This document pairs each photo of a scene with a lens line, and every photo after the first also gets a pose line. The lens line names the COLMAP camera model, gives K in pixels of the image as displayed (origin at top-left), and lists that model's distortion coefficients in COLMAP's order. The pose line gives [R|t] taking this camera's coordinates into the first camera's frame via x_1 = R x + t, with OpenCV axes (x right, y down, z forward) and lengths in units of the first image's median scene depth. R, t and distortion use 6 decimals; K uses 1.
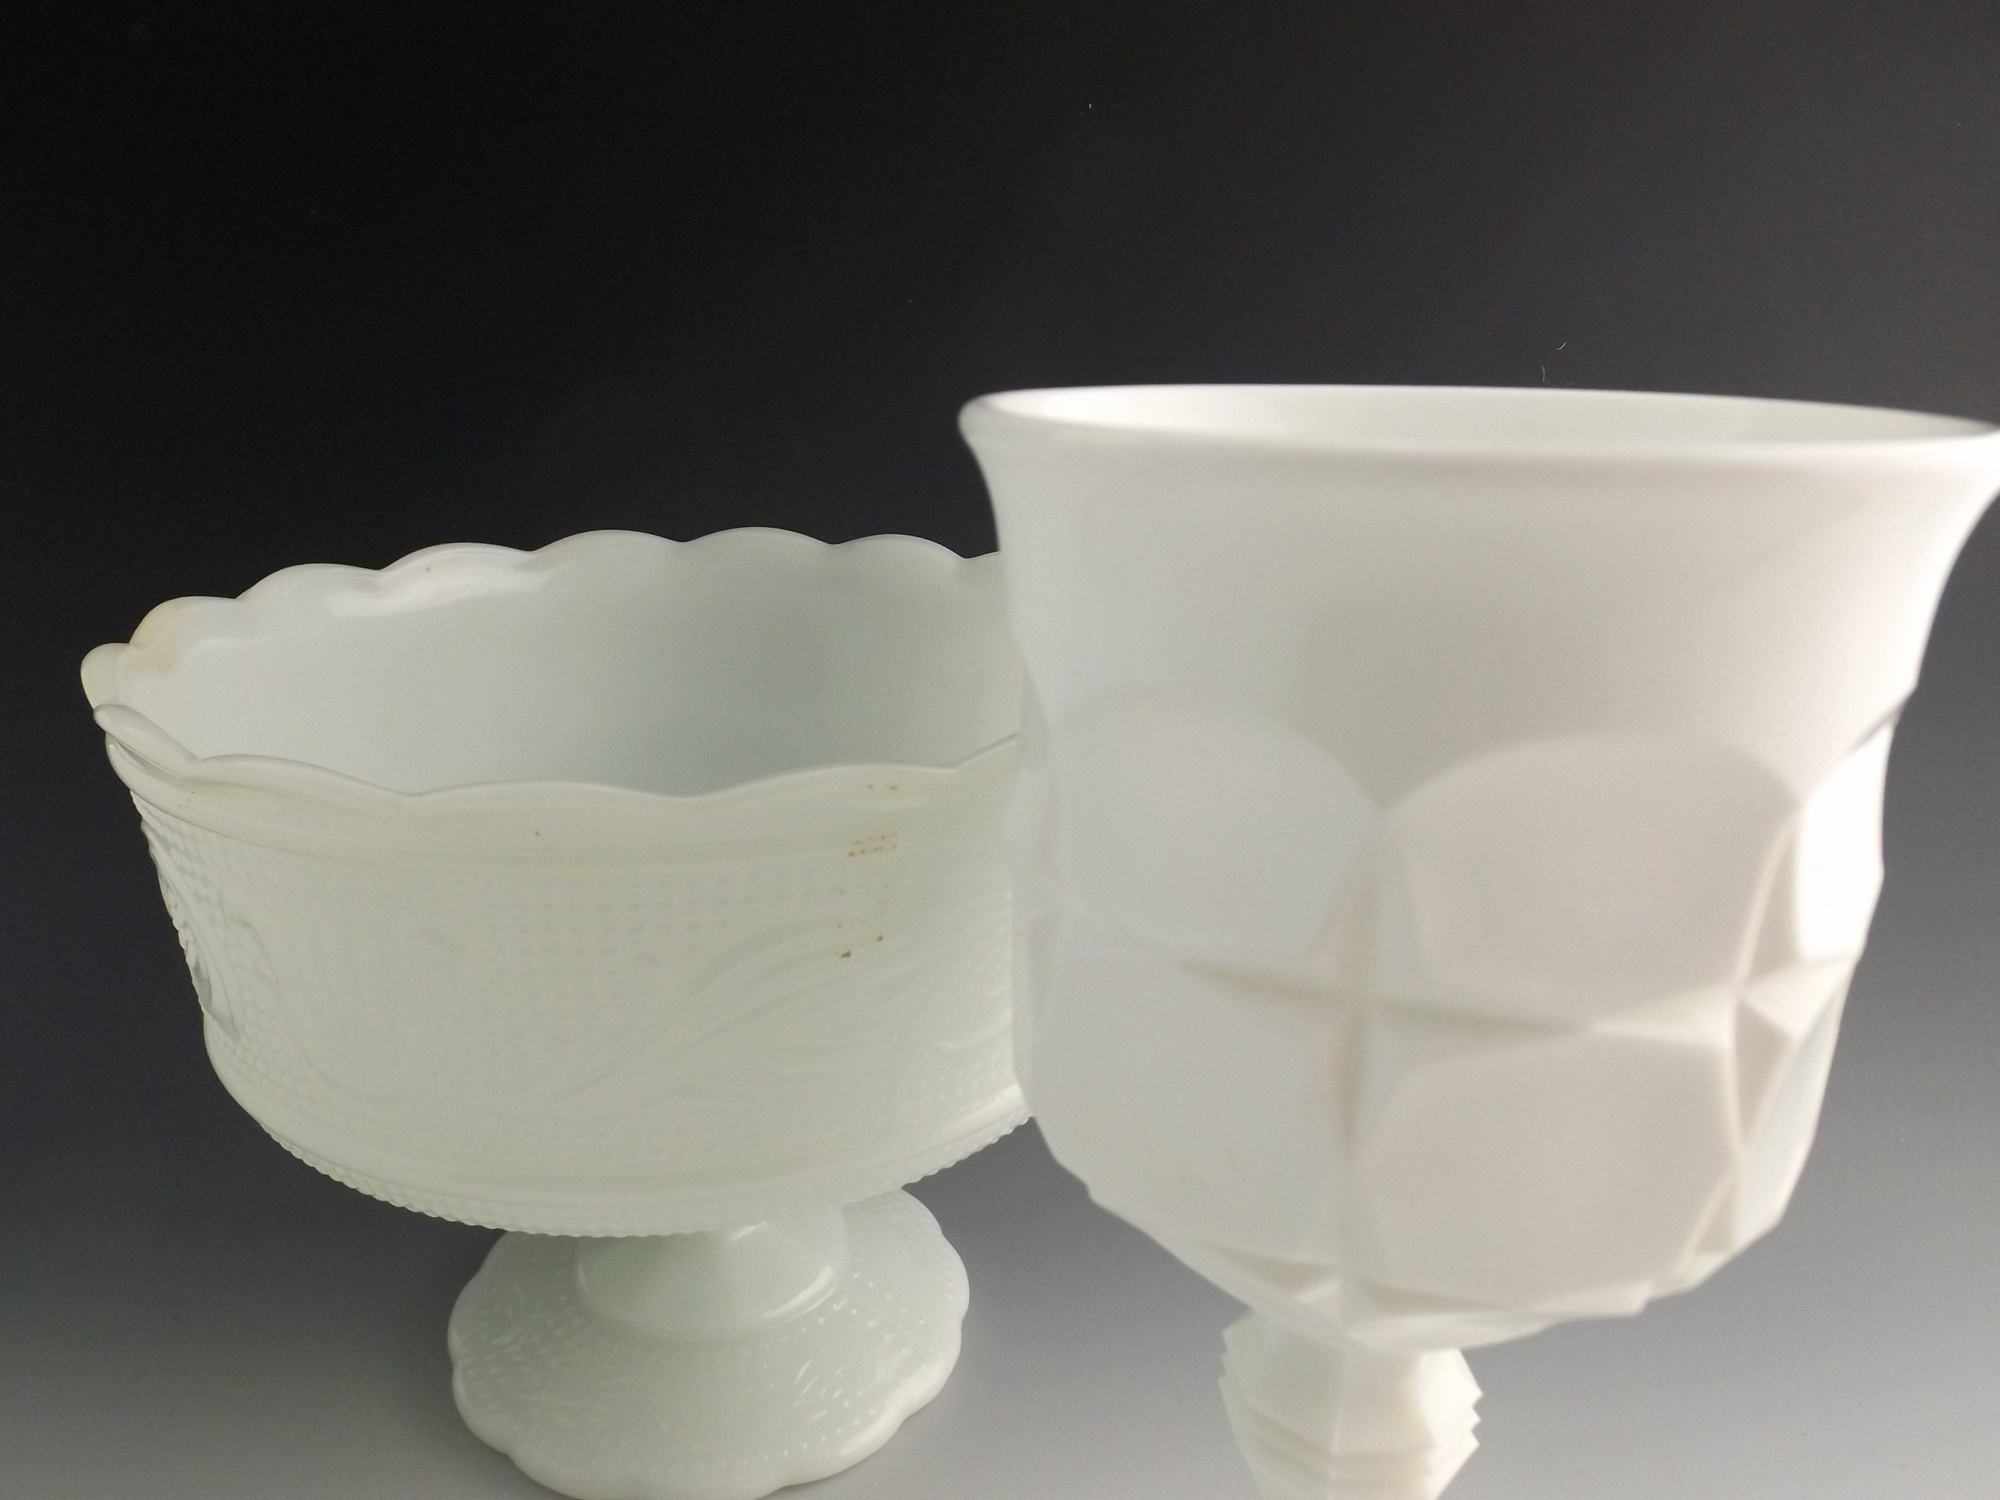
lens RADIAL K [[1374.8, 0, 1005.2], [0, 1374.8, 762.5], [0, 0, 1]] dist [0.023870, -0.025057]
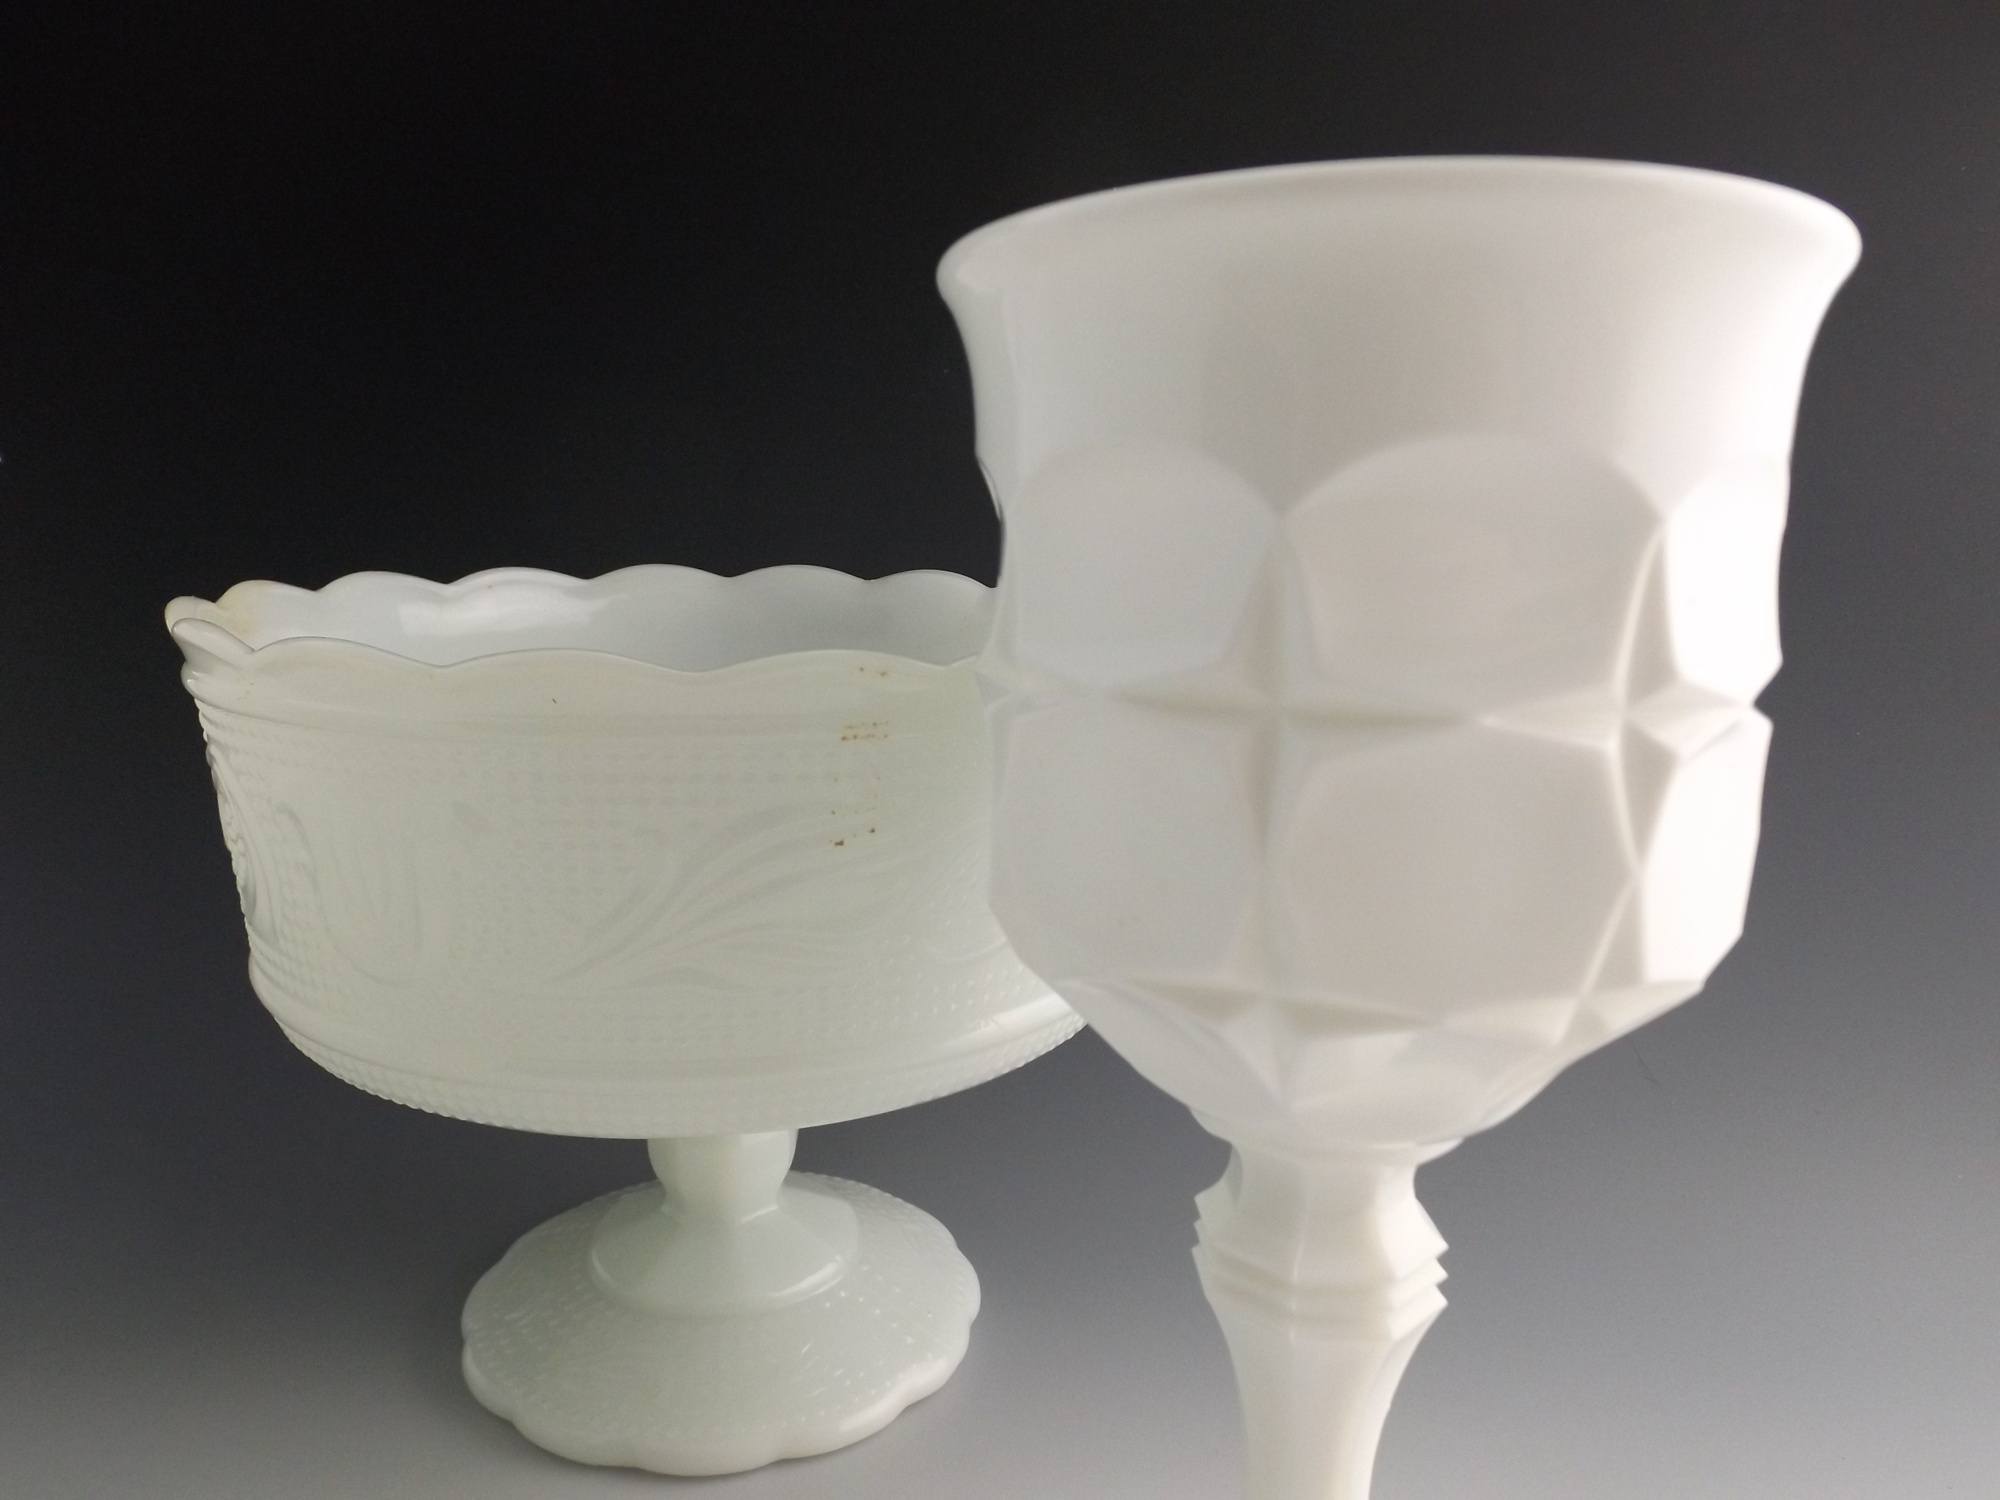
lens RADIAL K [[1374.8, 0, 1003.7], [0, 1374.8, 781.7], [0, 0, 1]] dist [0.023870, -0.025057]
pose [[0.998524, 0.005794, -0.053995, 0.057262], [-0.012675, 0.991696, -0.127980, 0.194545], [0.052805, 0.128475, 0.990306, -0.038062]]
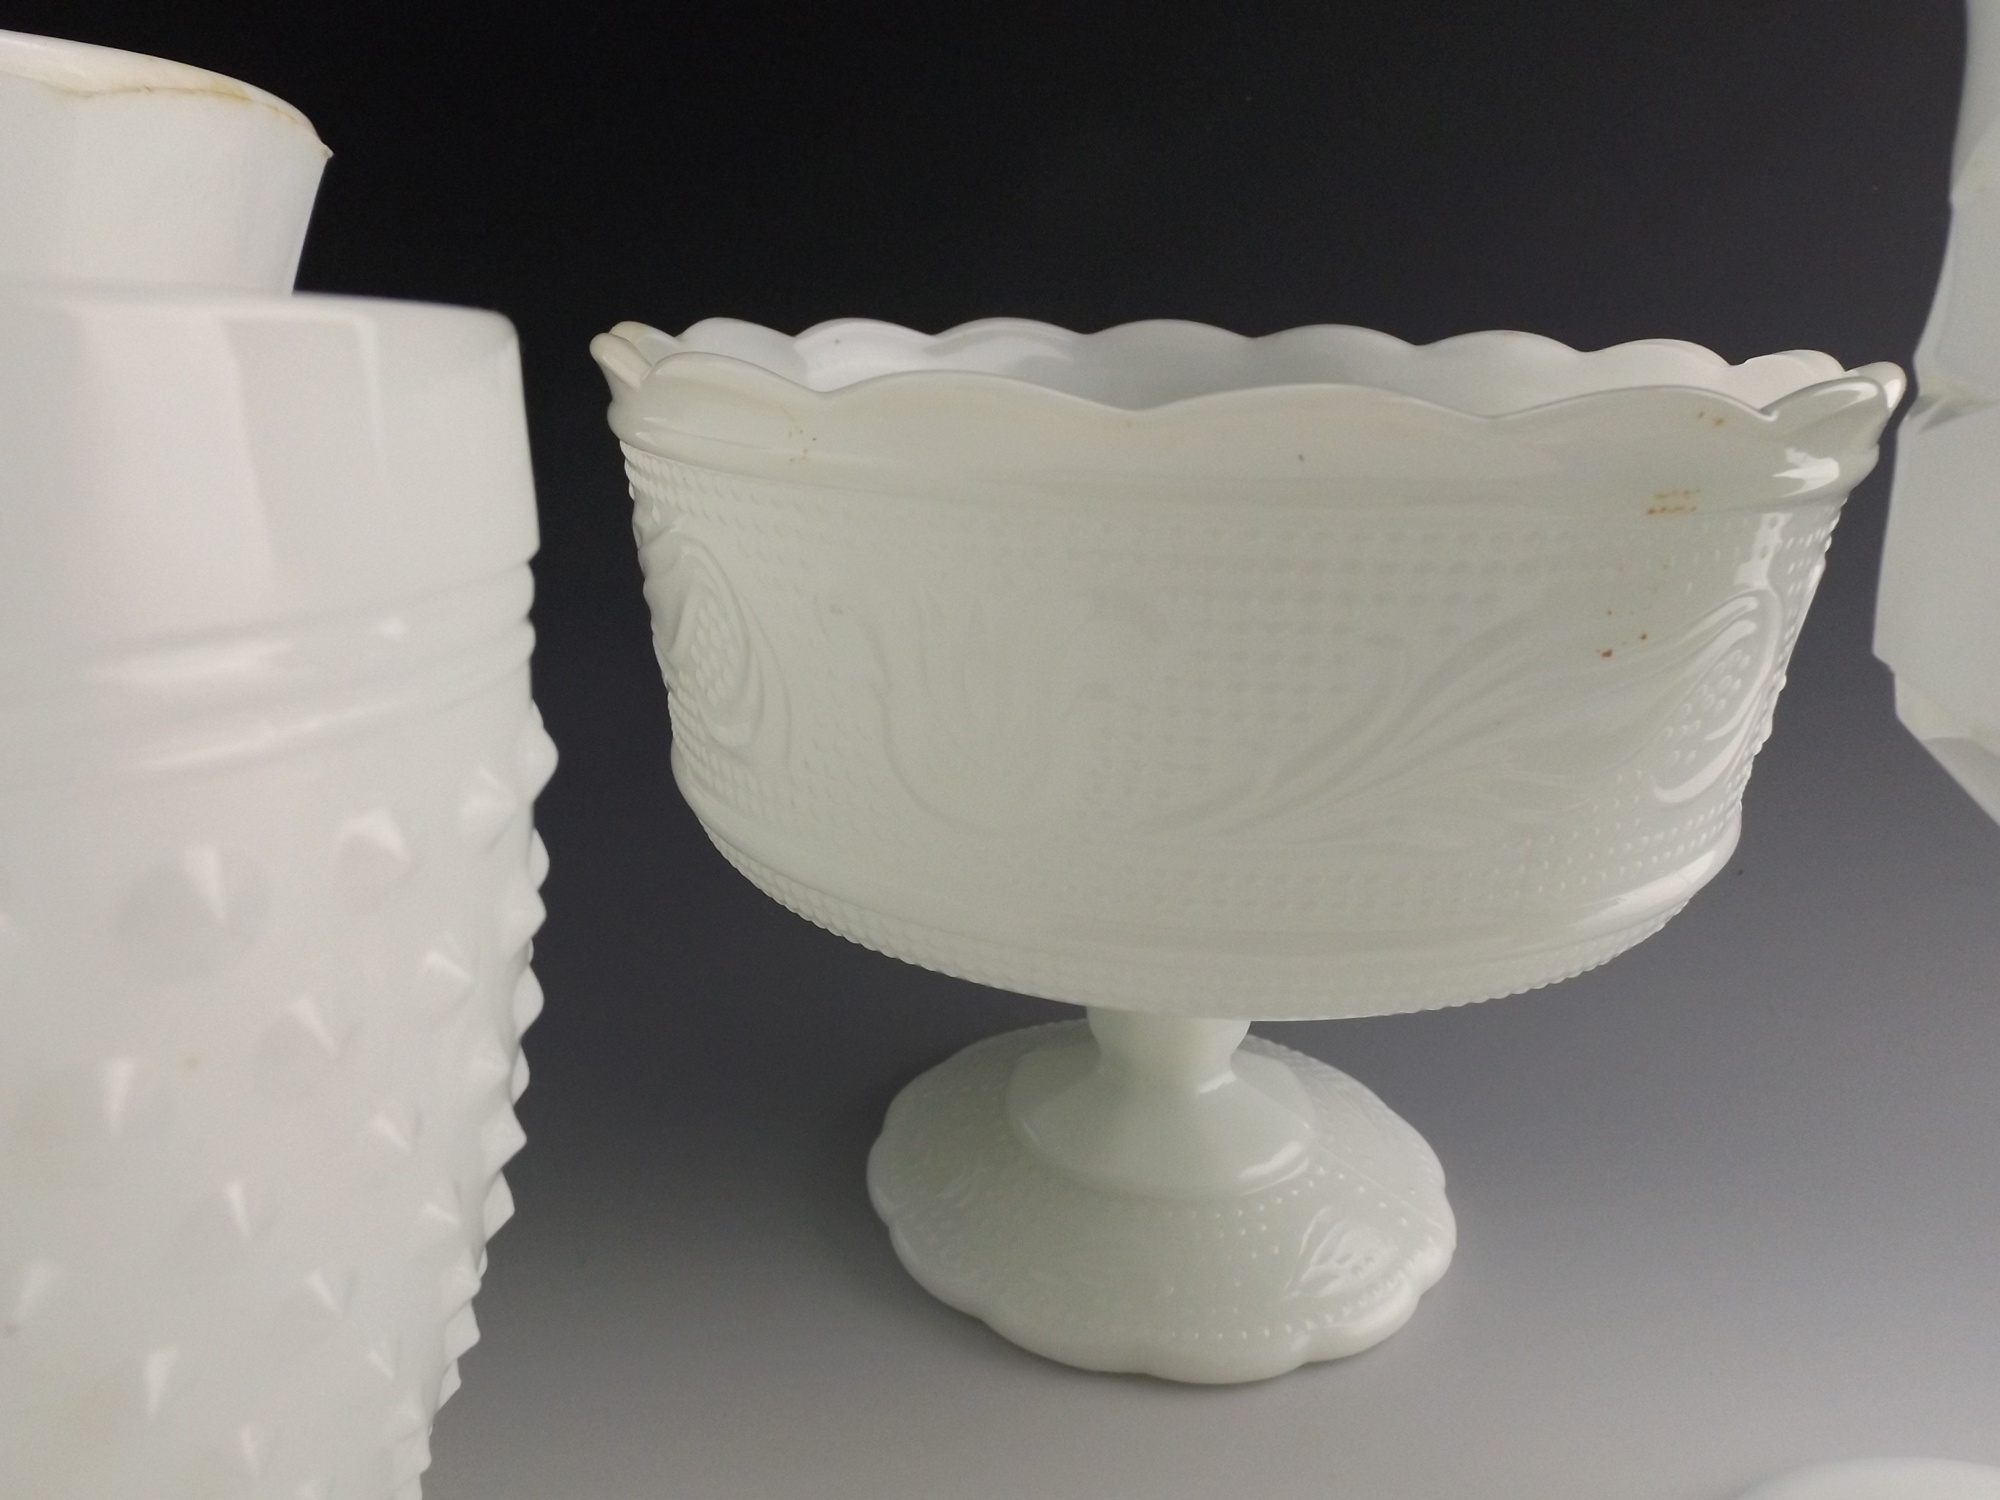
lens RADIAL K [[1374.8, 0, 979.9], [0, 1374.8, 770.8], [0, 0, 1]] dist [0.023870, -0.025057]
pose [[0.998843, 0.013511, -0.046154, -0.380741], [-0.013493, 0.999909, 0.000711, 0.182767], [0.046159, -0.000088, 0.998934, 0.153816]]
